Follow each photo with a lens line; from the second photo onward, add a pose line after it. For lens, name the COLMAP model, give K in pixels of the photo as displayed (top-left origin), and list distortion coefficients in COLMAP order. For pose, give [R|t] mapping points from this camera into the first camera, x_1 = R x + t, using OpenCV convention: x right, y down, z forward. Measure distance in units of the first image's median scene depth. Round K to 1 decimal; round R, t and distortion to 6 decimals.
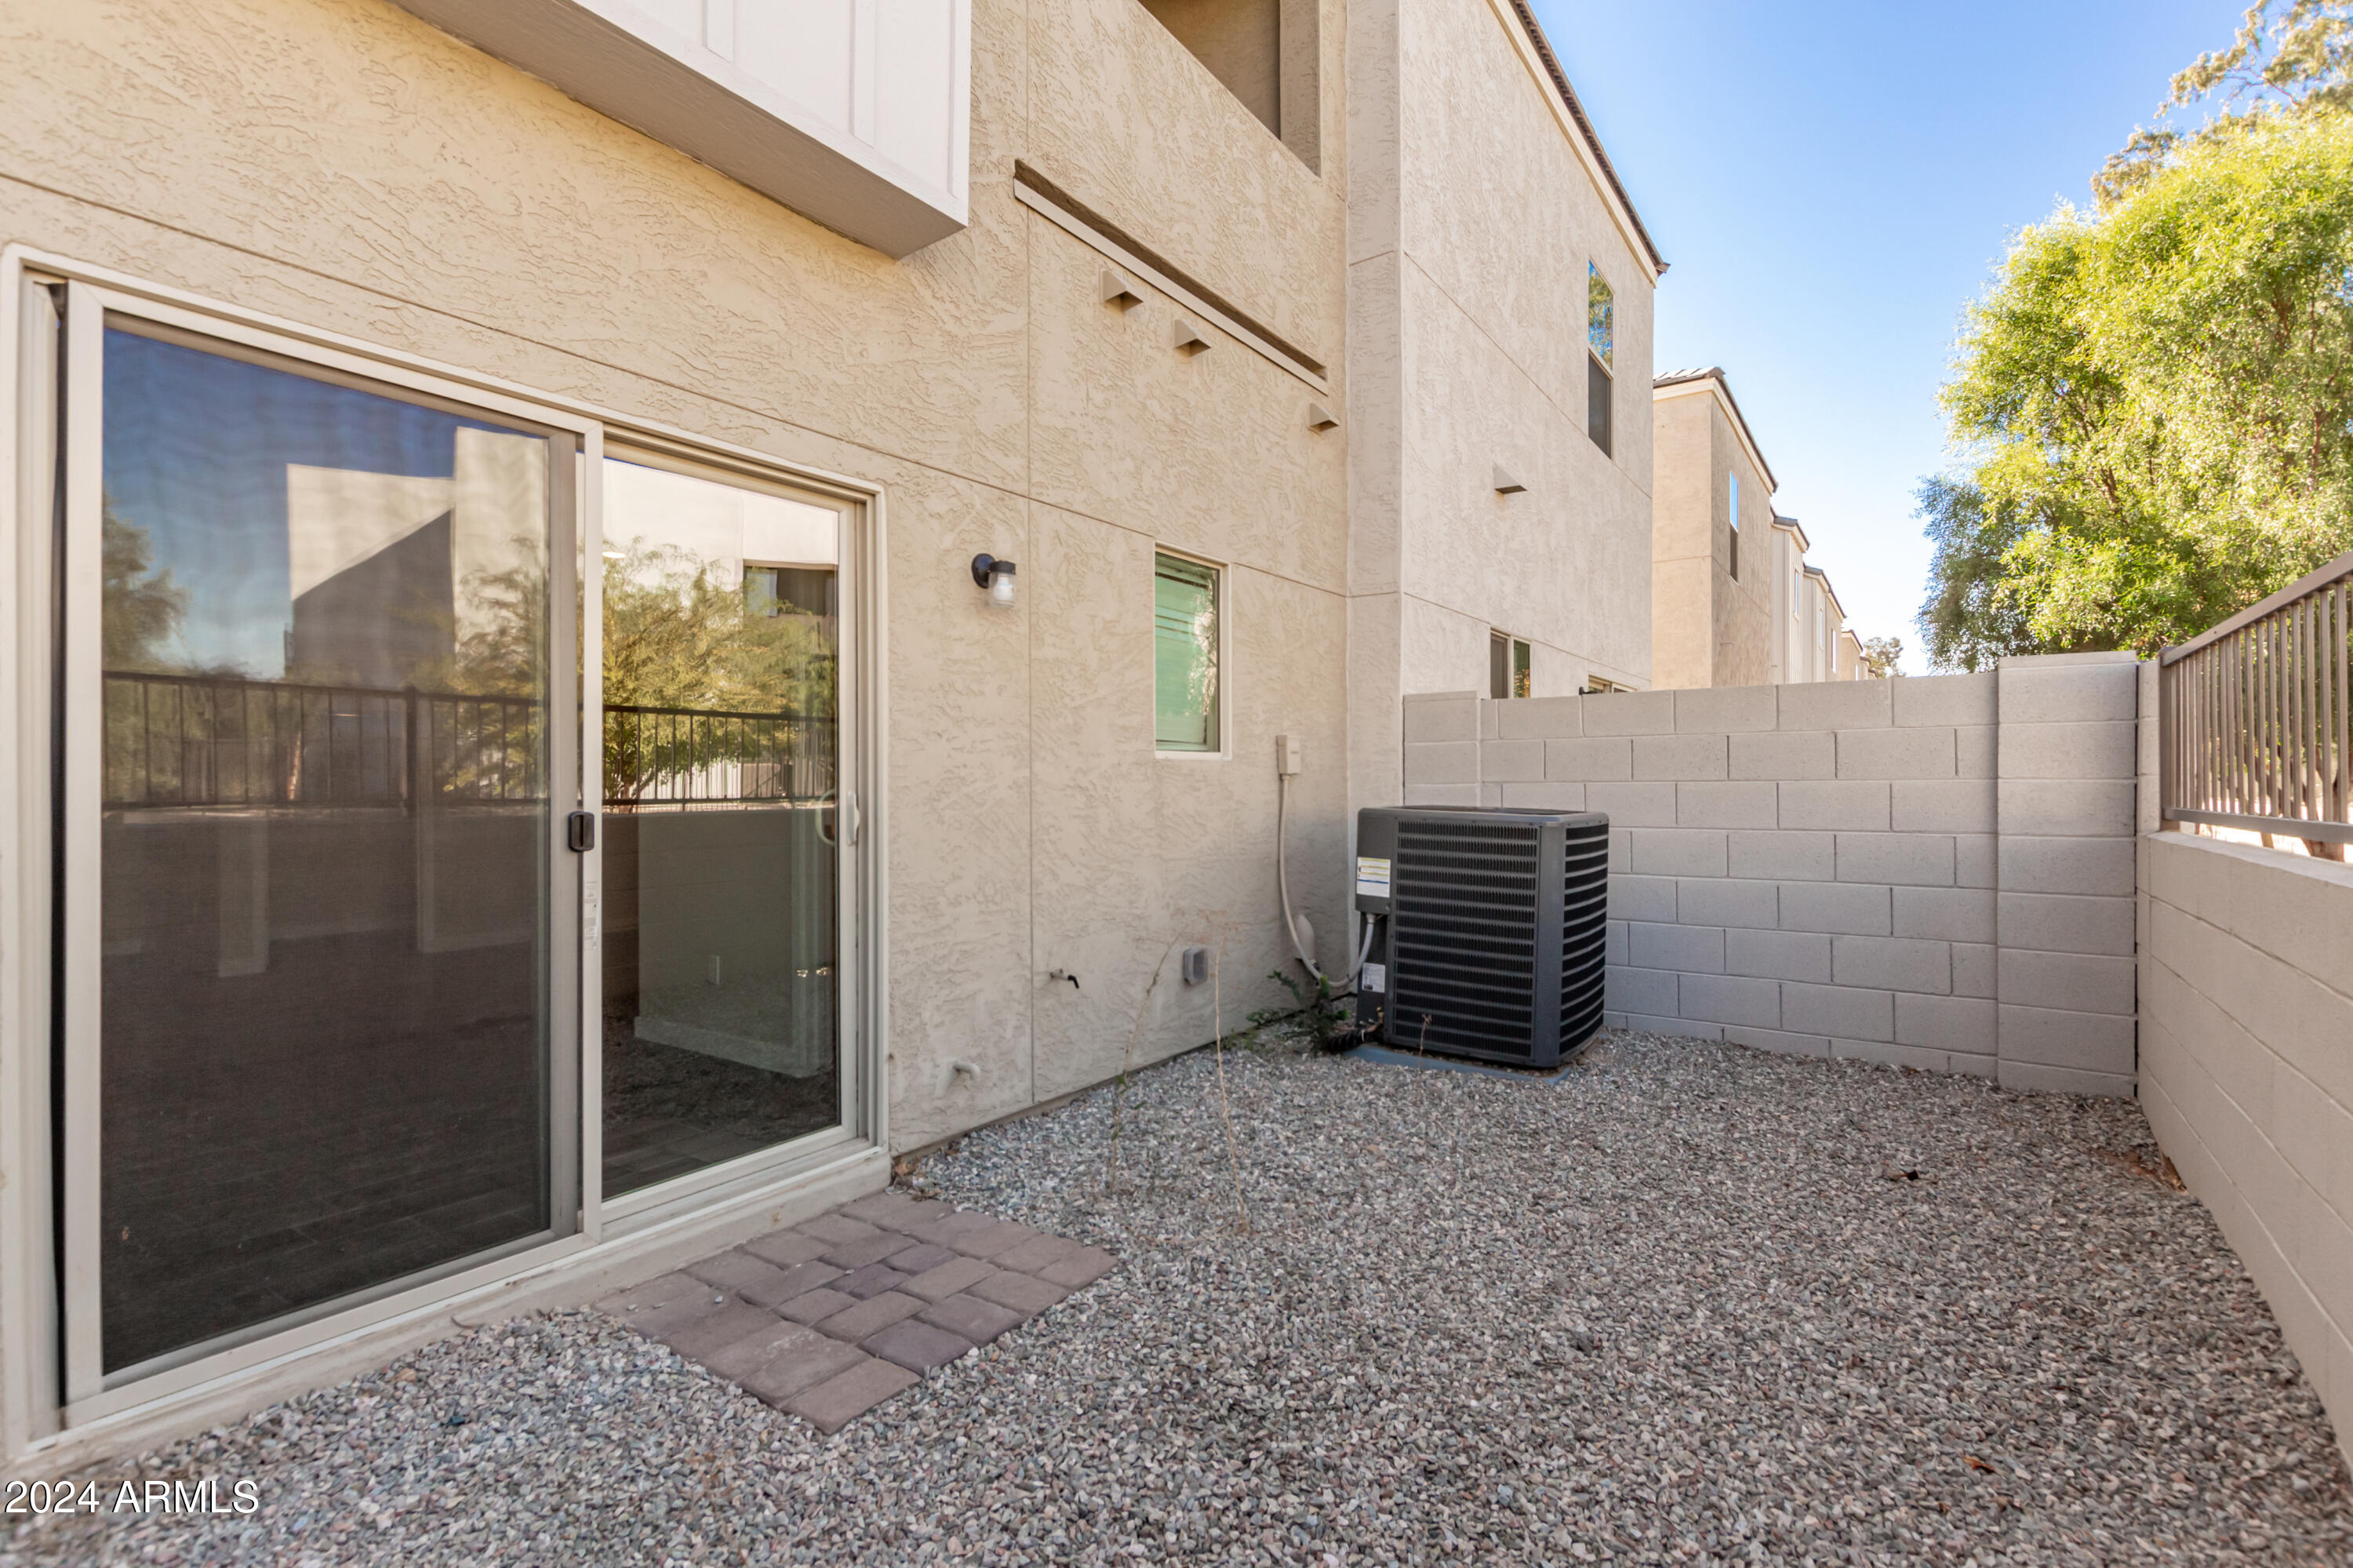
lens RADIAL K [[1062.7, 0, 1176.5], [0, 1062.7, 784.0], [0, 0, 1]] dist [0.004276, -0.005661]
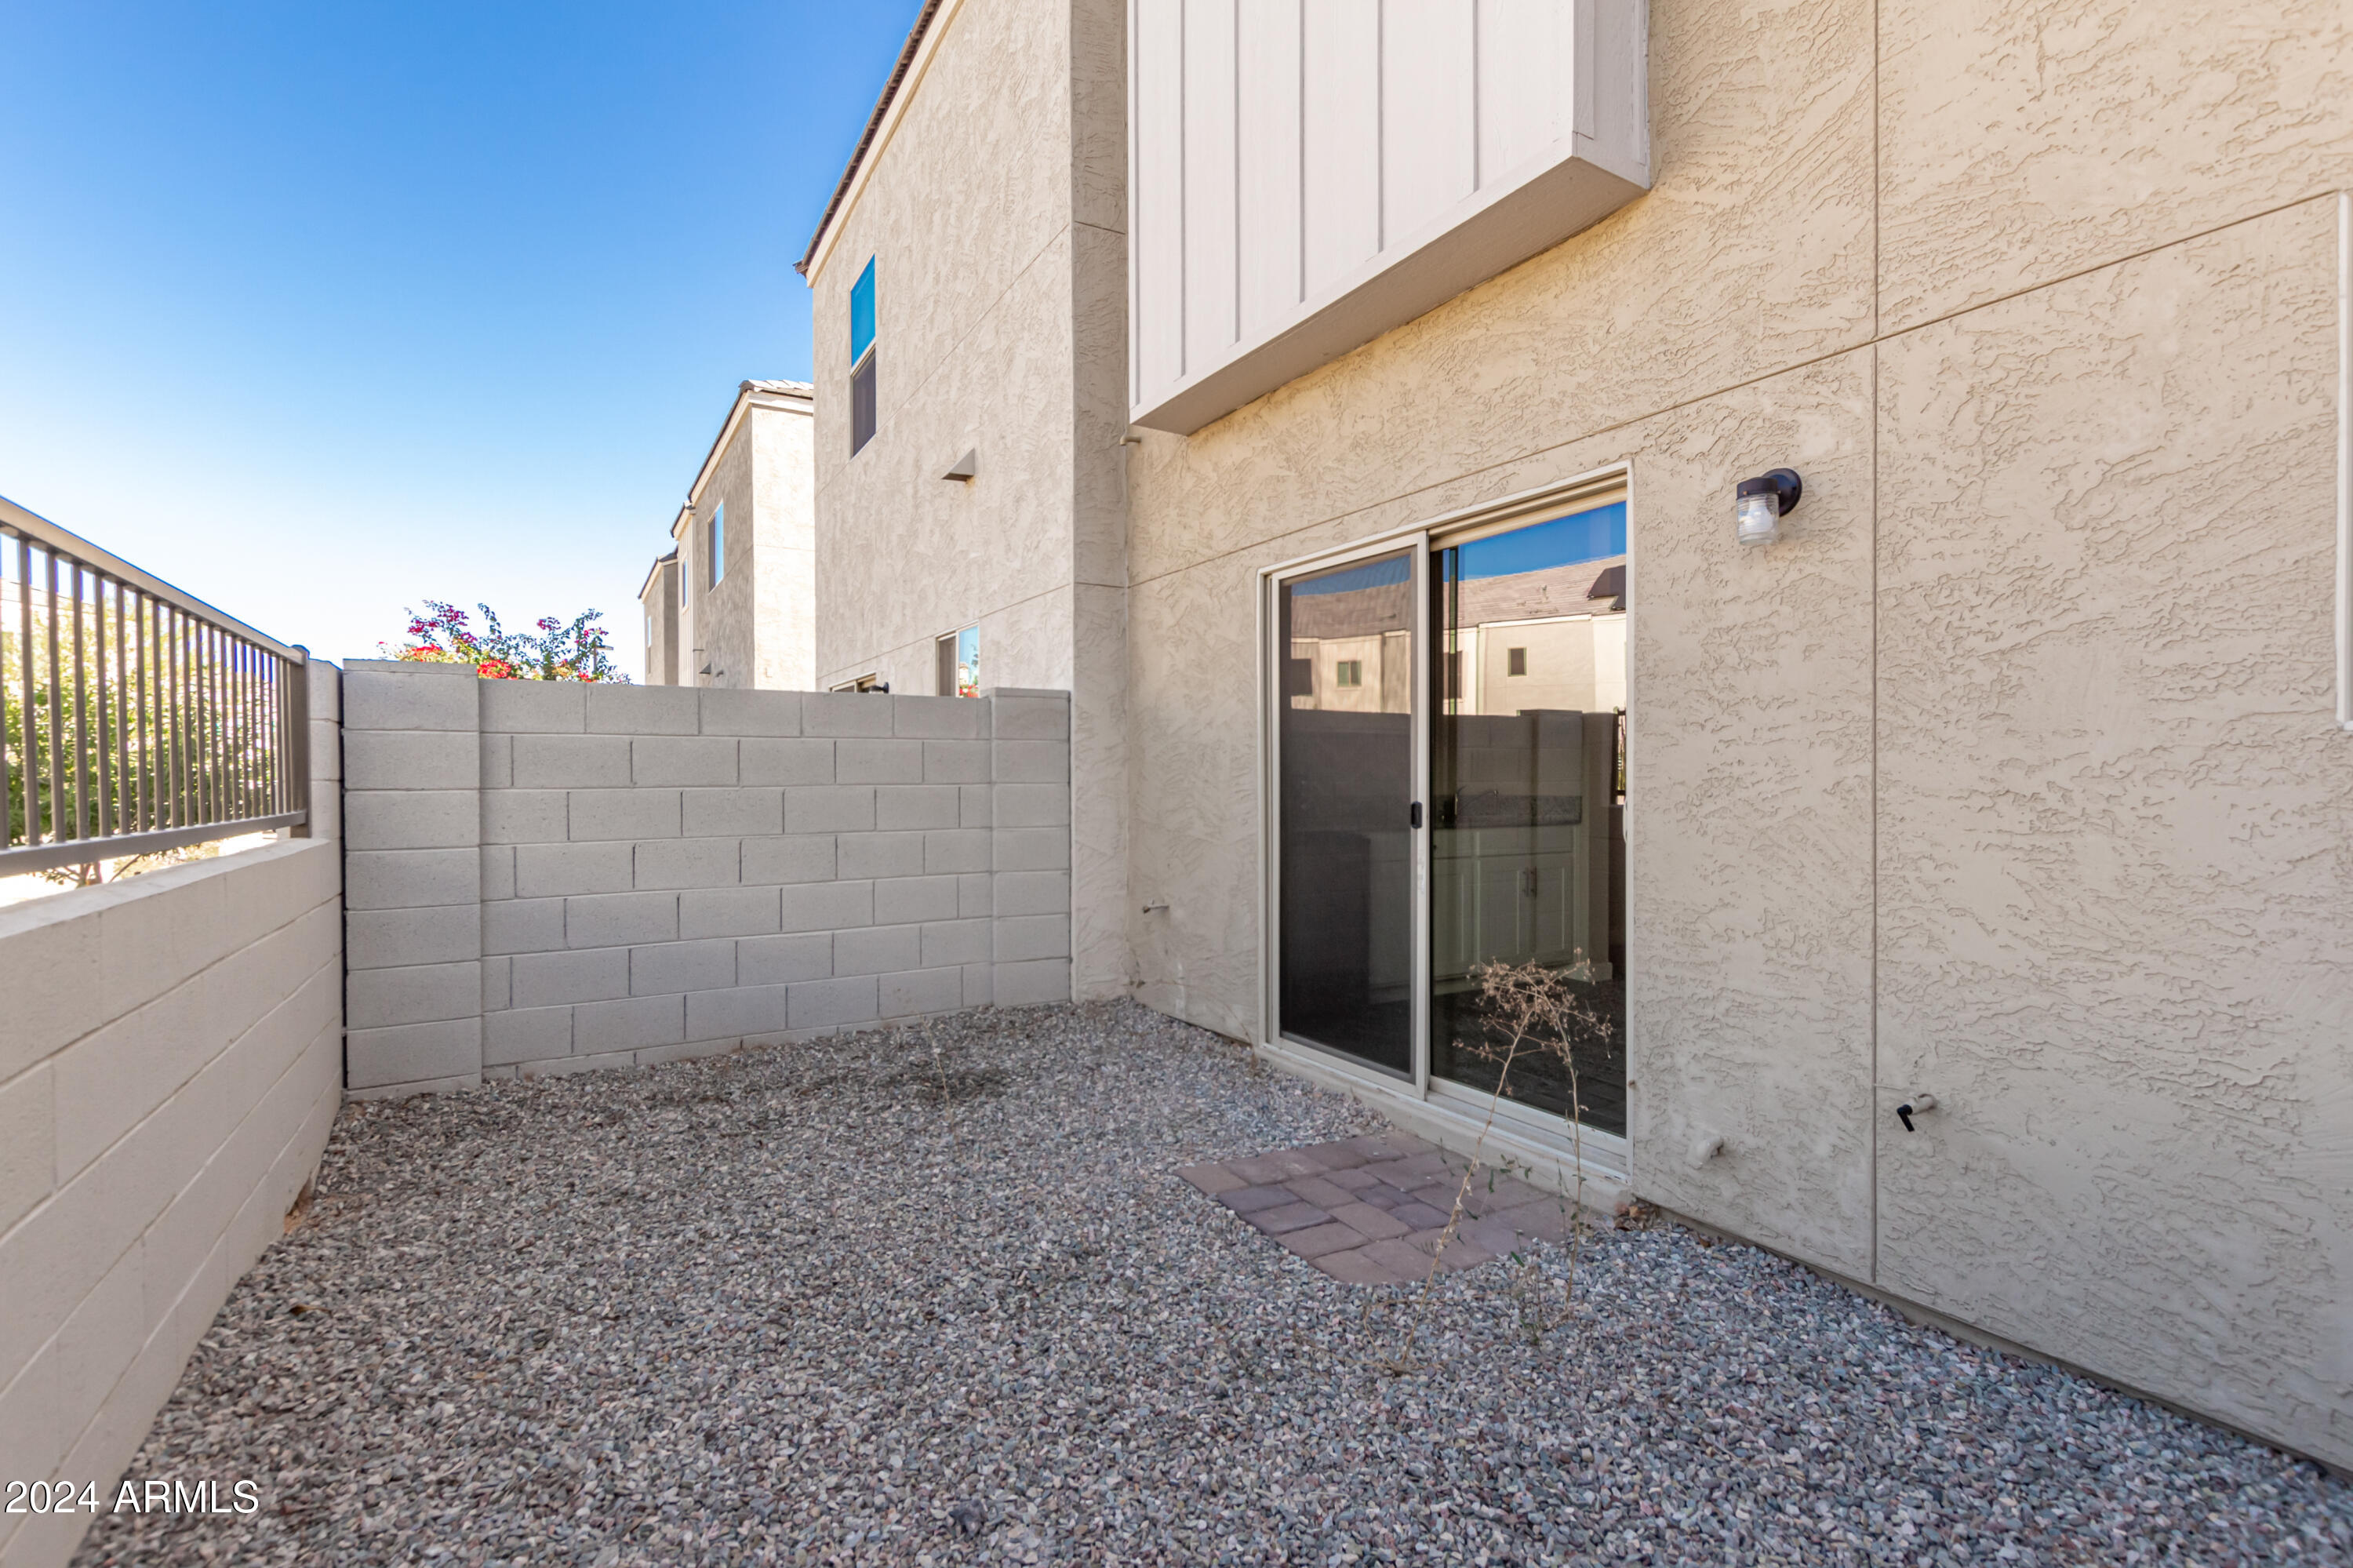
lens RADIAL K [[1062.7, 0, 1176.5], [0, 1062.7, 784.0], [0, 0, 1]] dist [0.004276, -0.005661]
pose [[-0.409802, 0.013190, -0.912079, 0.596814], [0.007233, 0.999911, 0.011210, -0.011706], [0.912146, -0.002003, -0.409861, 0.842760]]
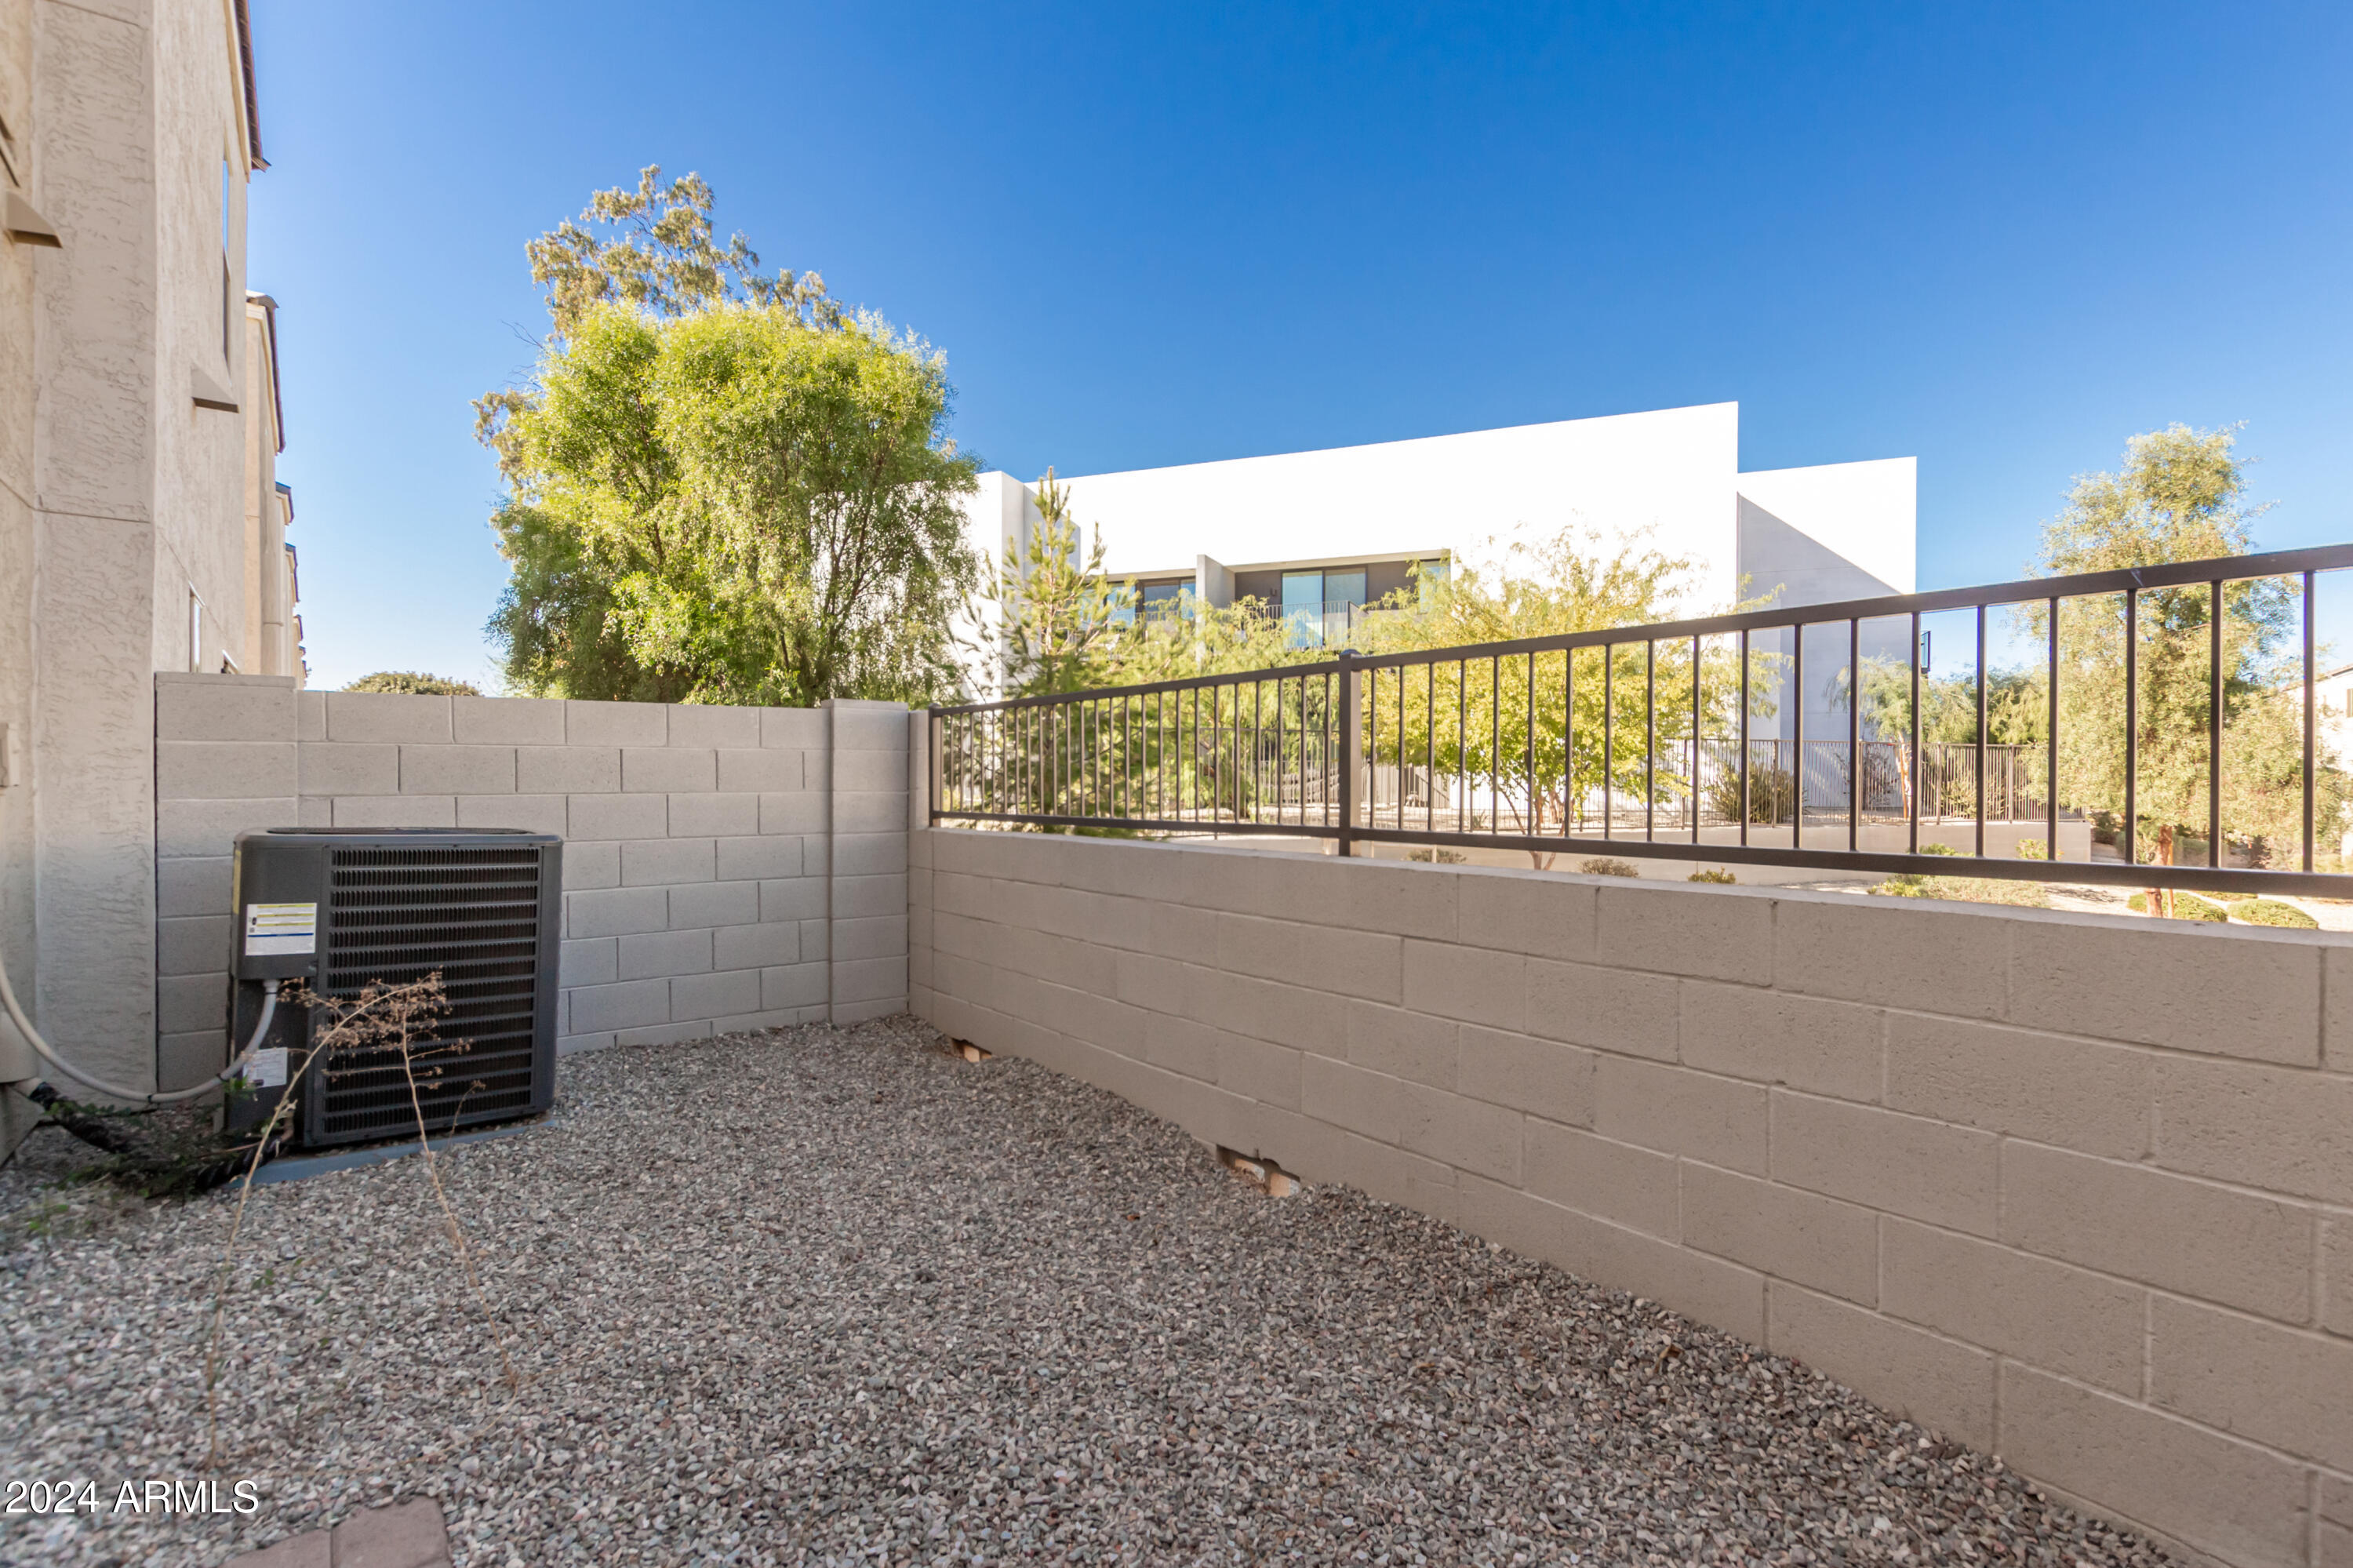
lens RADIAL K [[1084.8, 0, 1176.5], [0, 1084.8, 784.0], [0, 0, 1]] dist [0.002609, -0.005900]
pose [[0.279356, 0.000279, 0.960188, -0.415777], [-0.000450, 1.000000, -0.000160, -0.014294], [-0.960188, -0.000388, 0.279356, 0.231901]]
